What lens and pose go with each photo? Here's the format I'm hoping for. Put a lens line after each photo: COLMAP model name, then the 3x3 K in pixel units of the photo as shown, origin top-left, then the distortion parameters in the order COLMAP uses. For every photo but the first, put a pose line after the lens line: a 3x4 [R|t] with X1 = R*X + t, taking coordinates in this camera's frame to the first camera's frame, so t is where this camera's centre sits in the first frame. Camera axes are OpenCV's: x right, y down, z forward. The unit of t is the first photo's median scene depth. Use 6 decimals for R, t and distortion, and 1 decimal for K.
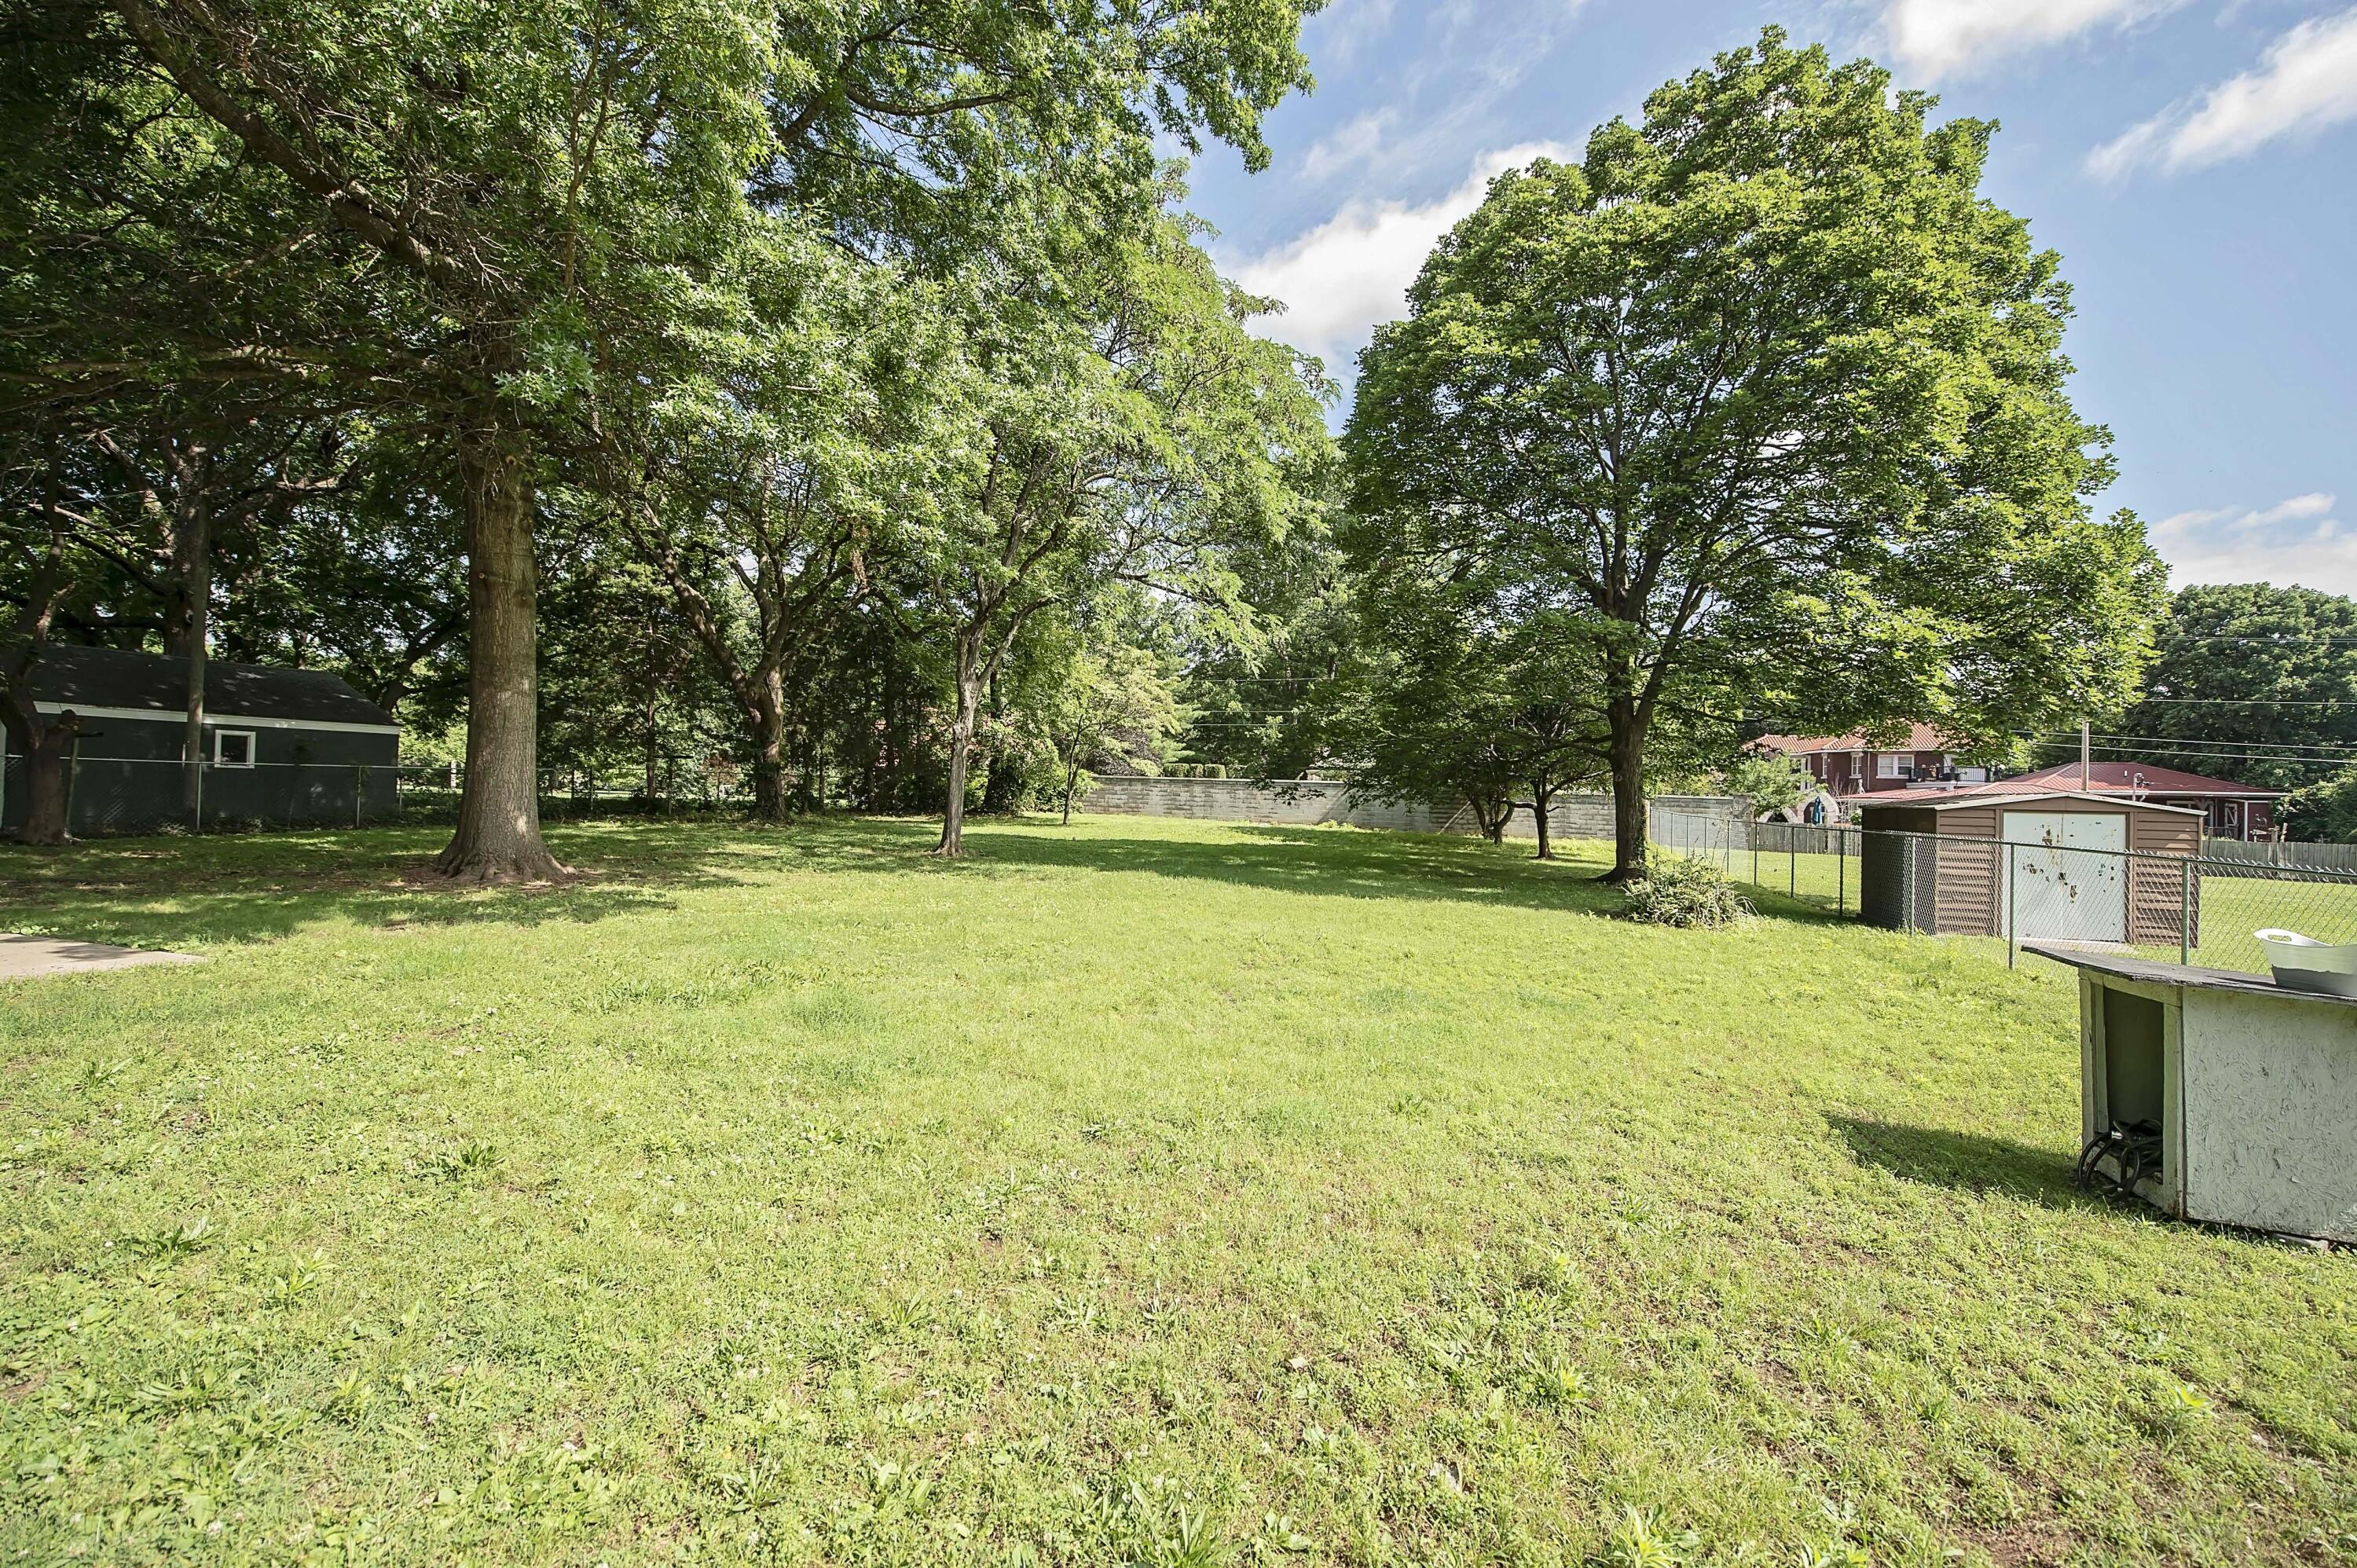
lens RADIAL K [[934.3, 0, 1178.5], [0, 934.3, 784.0], [0, 0, 1]] dist [-0.042088, 0.002417]
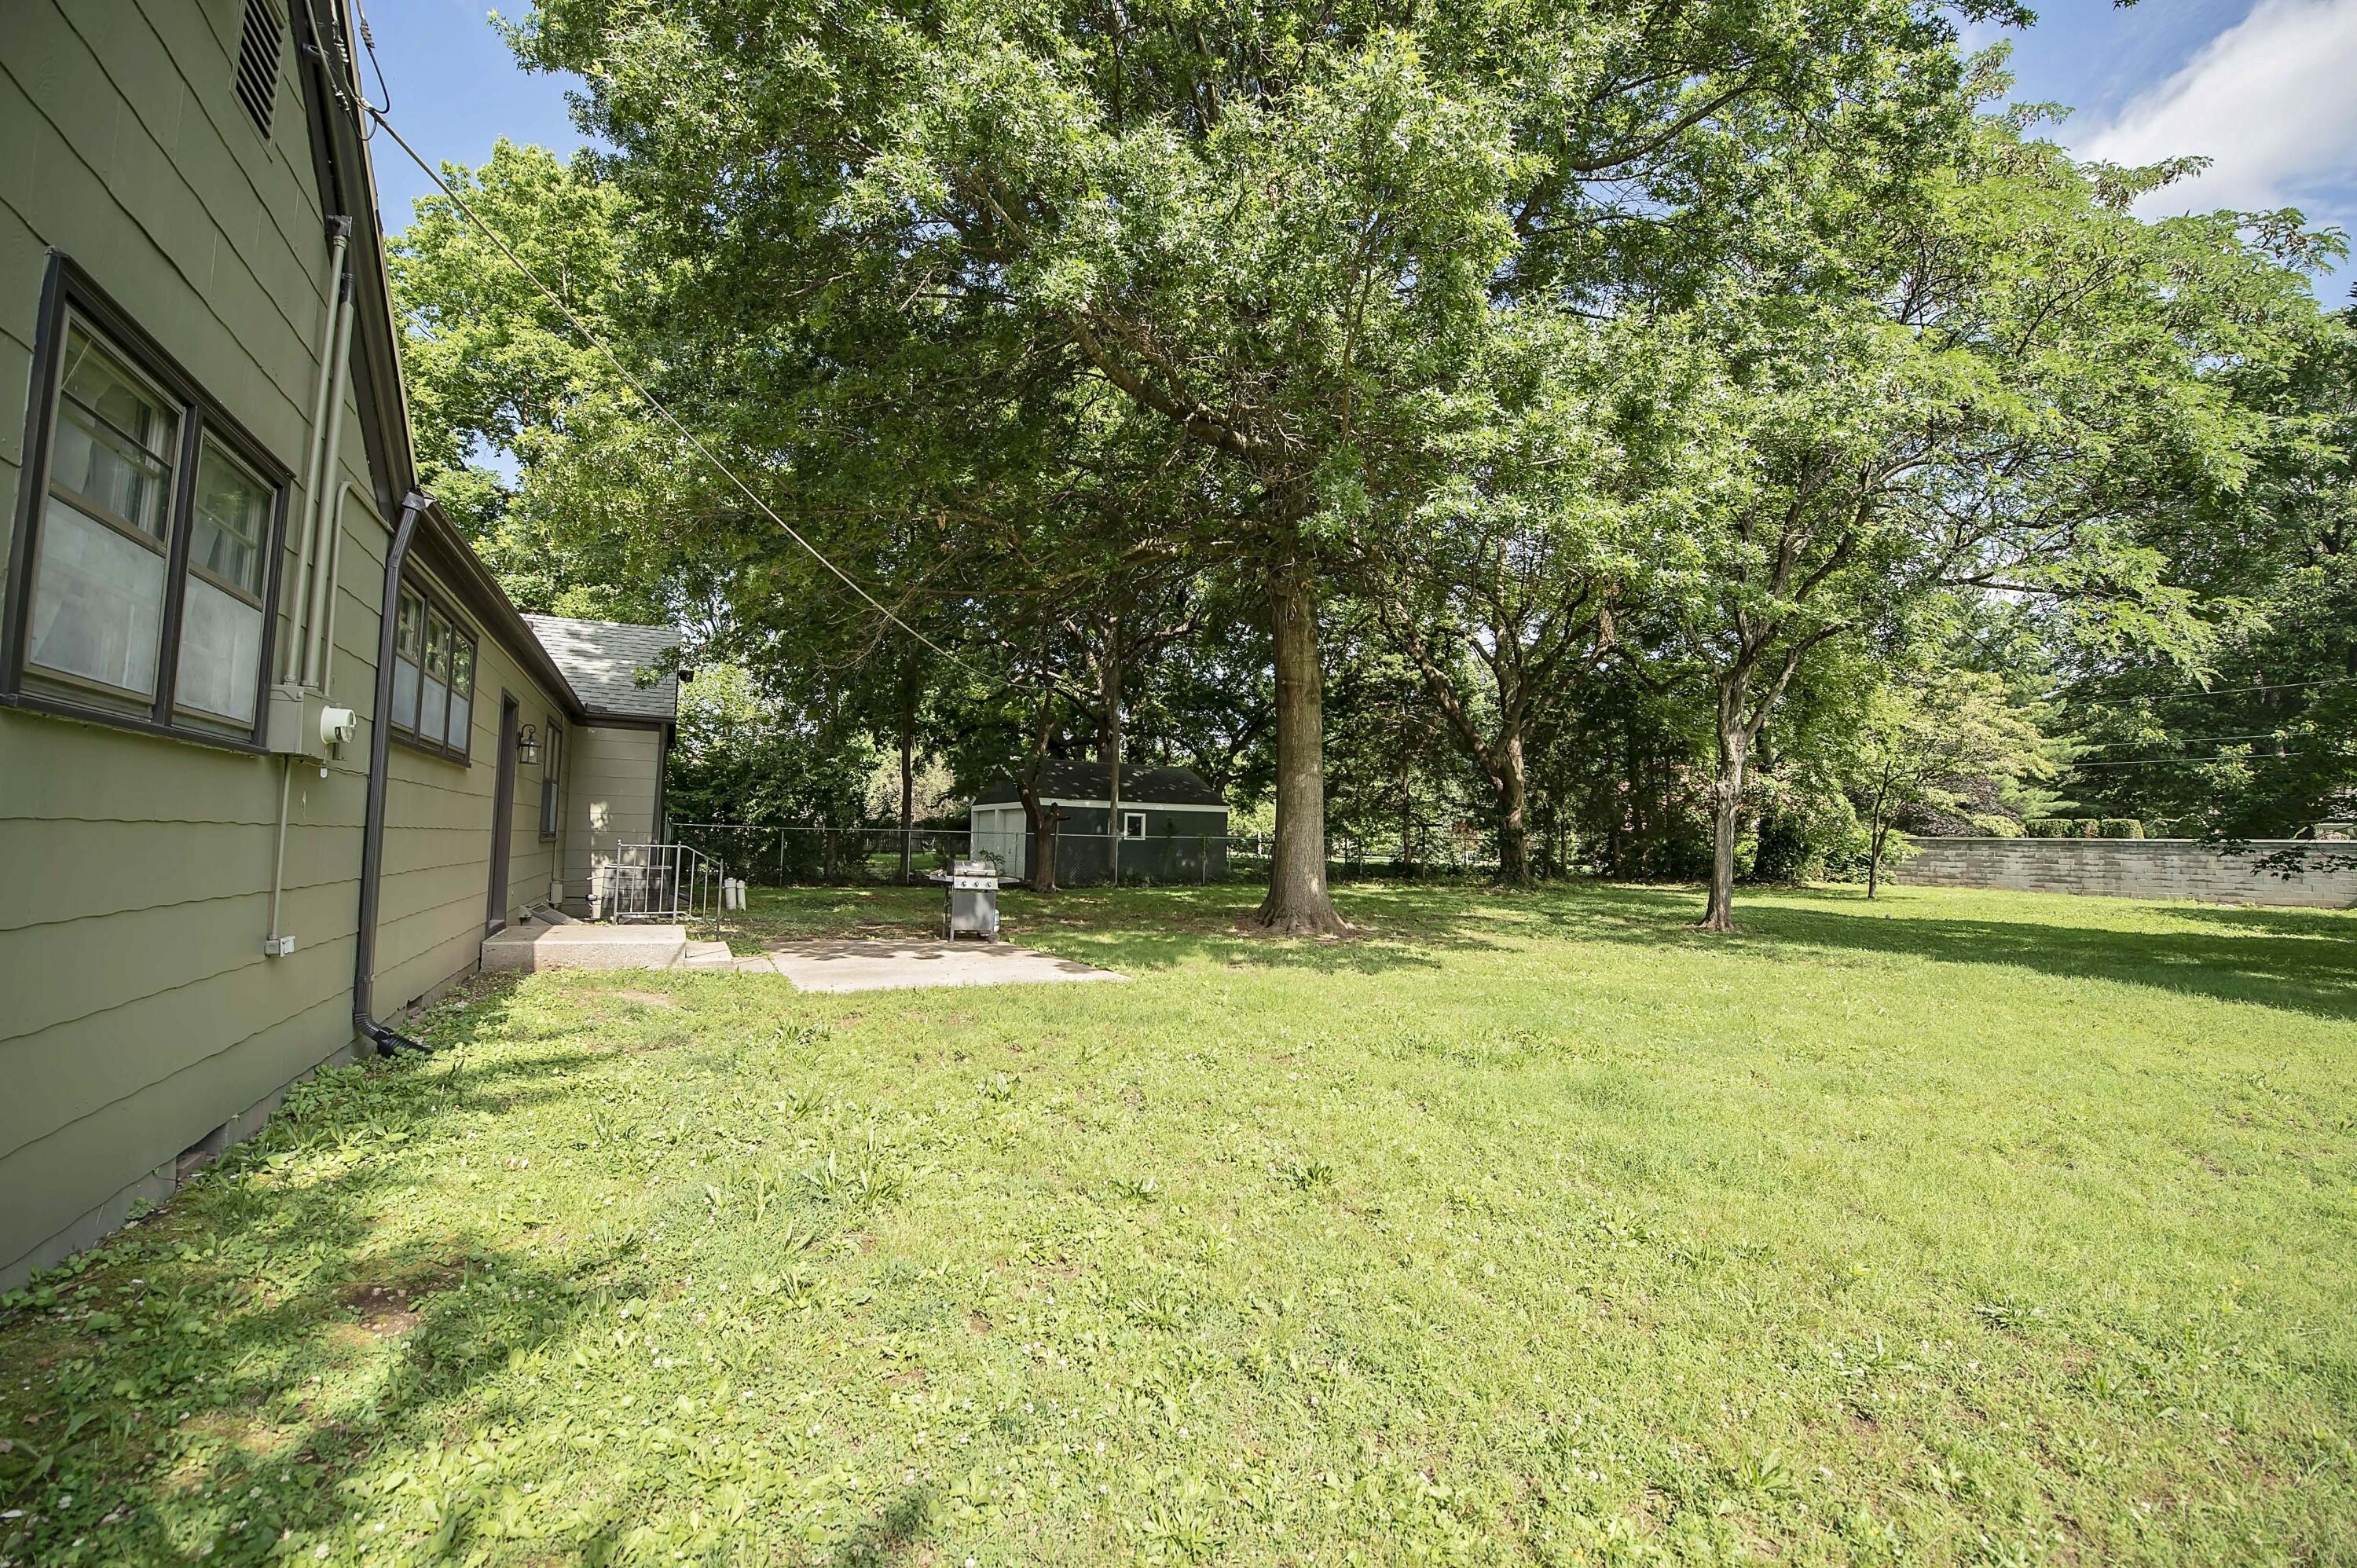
lens RADIAL K [[925.4, 0, 1140.9], [0, 925.4, 775.6], [0, 0, 1]] dist [-0.034248, 0.000385]
pose [[0.702146, -0.057798, -0.709684, -0.020373], [0.000944, 0.996775, -0.080245, -0.002055], [0.712033, 0.055674, 0.699936, -0.008388]]
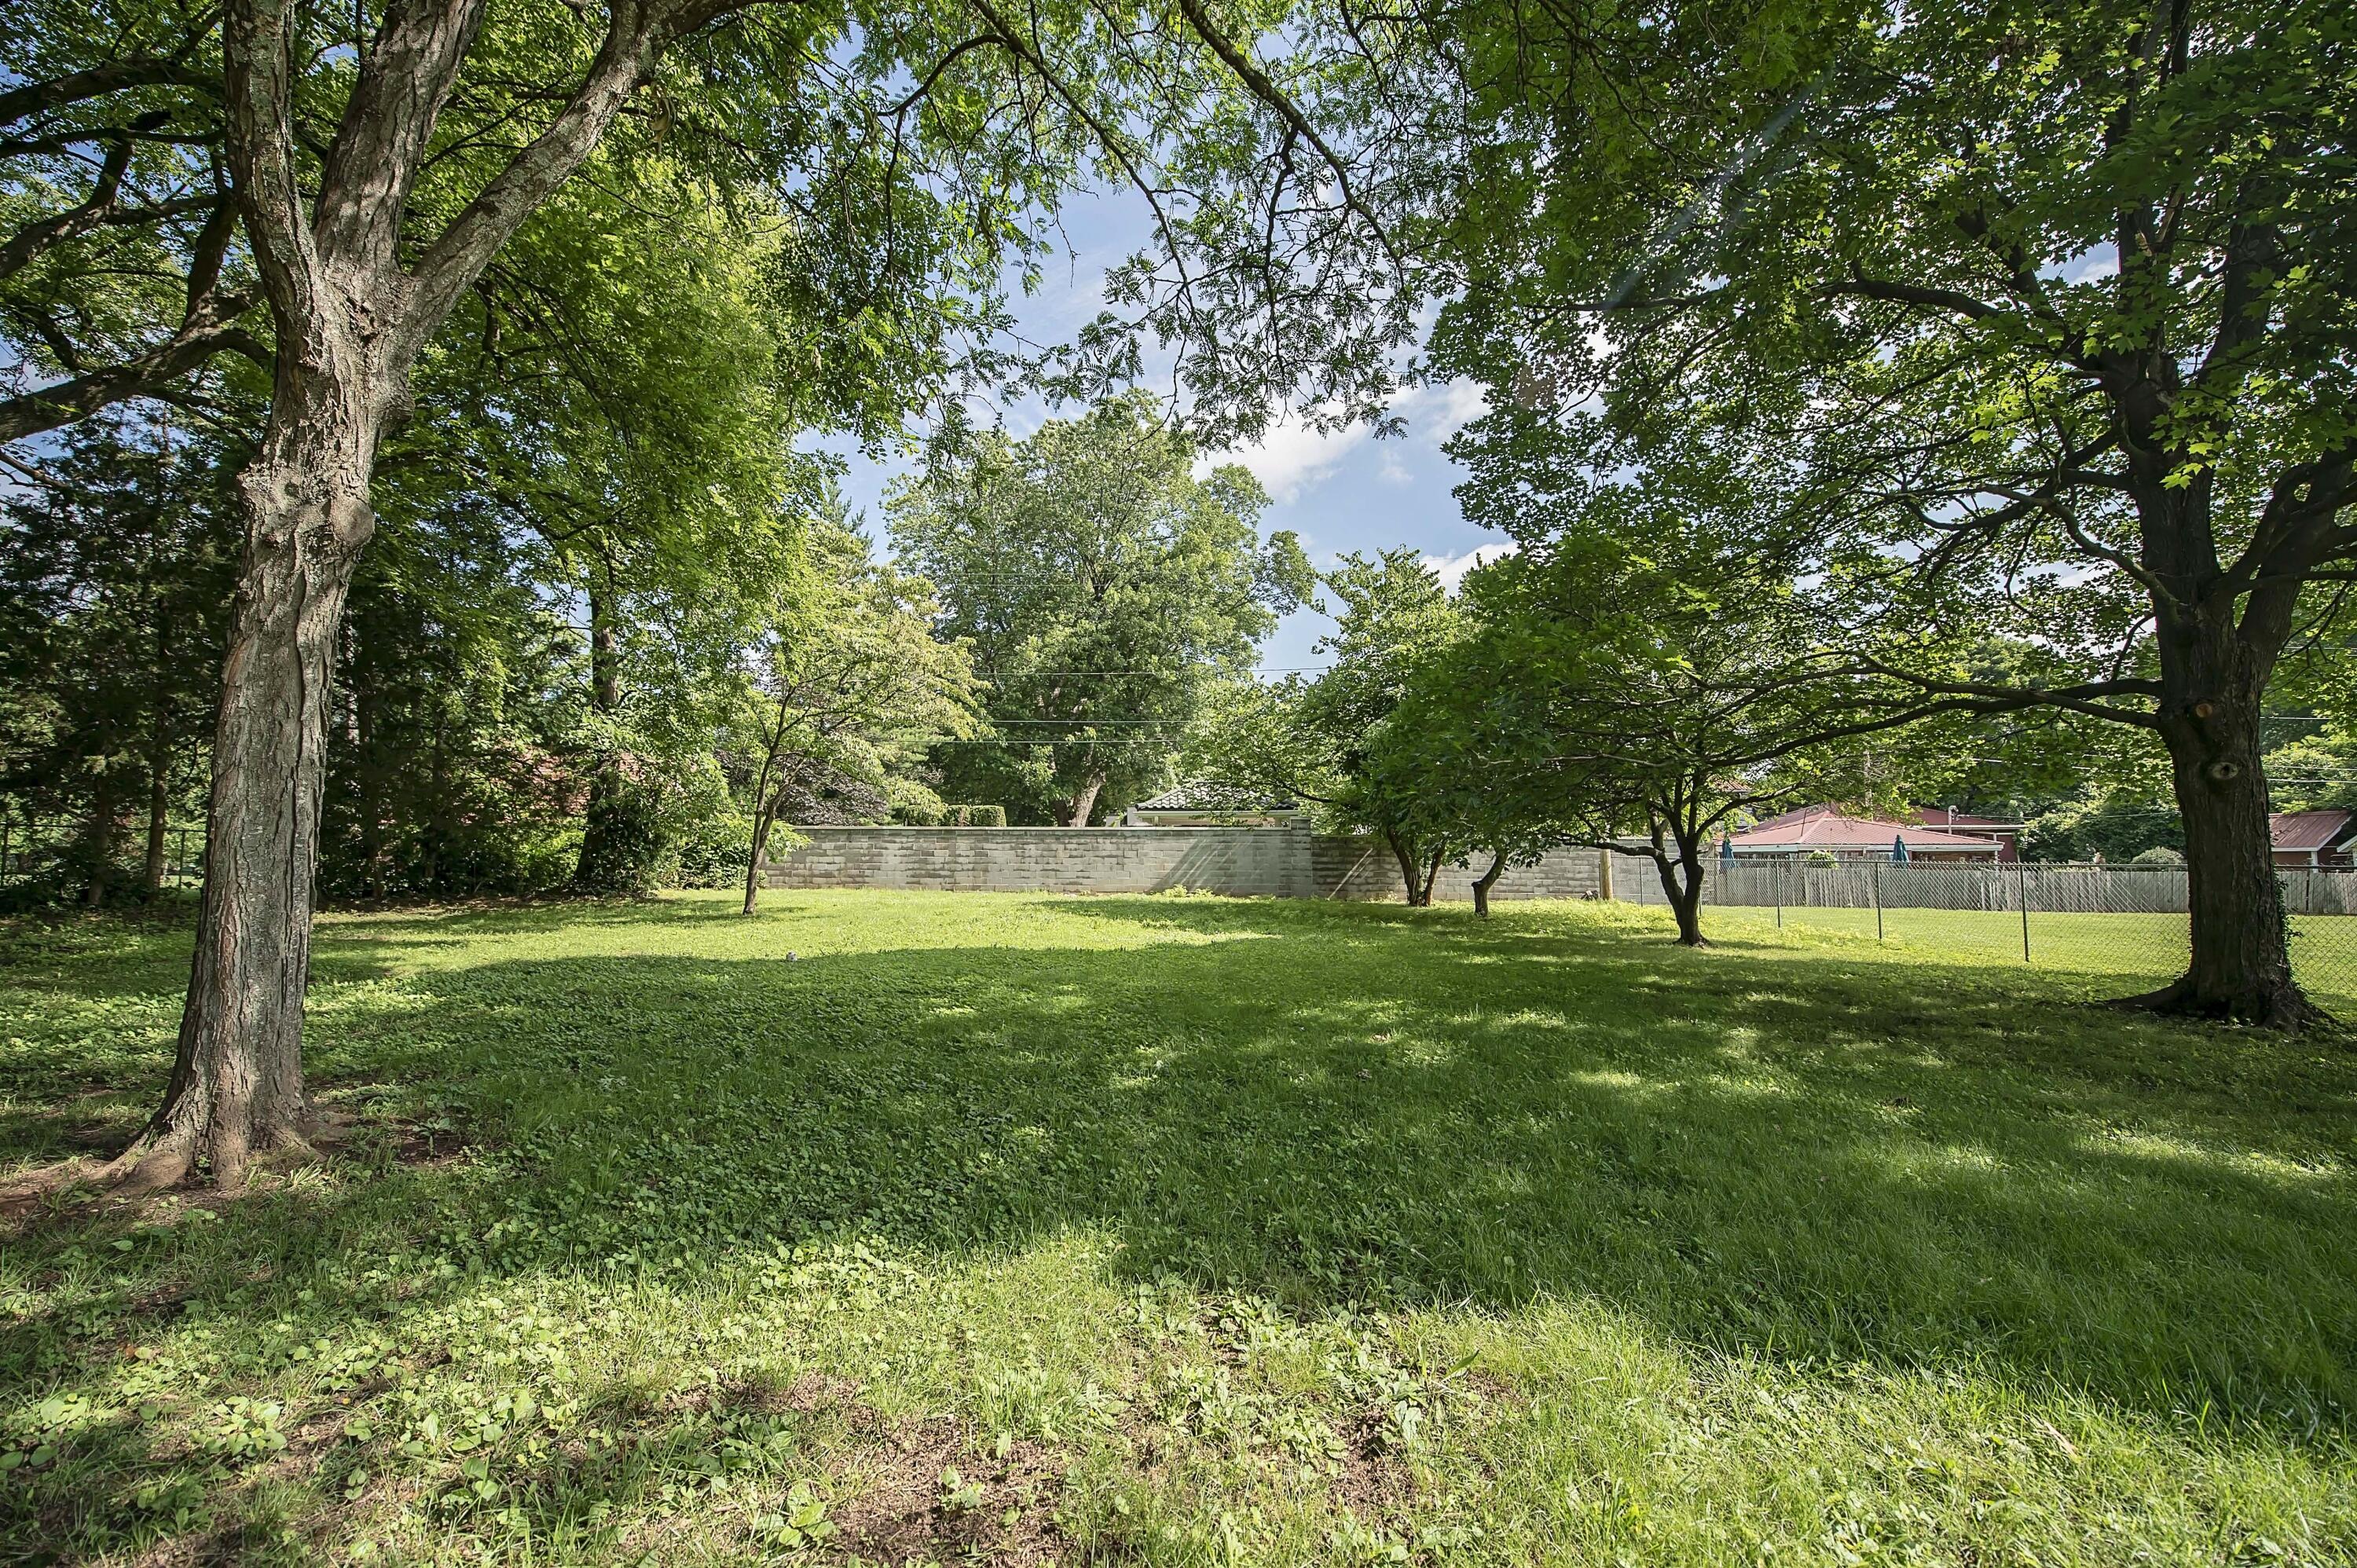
lens RADIAL K [[942.3, 0, 1178.5], [0, 942.3, 784.0], [0, 0, 1]] dist [-0.013034, 0.000091]
pose [[0.942717, -0.001736, 0.333590, -0.378377], [0.023321, 0.997883, -0.060710, 0.048559], [-0.332779, 0.065012, 0.940761, 2.315966]]
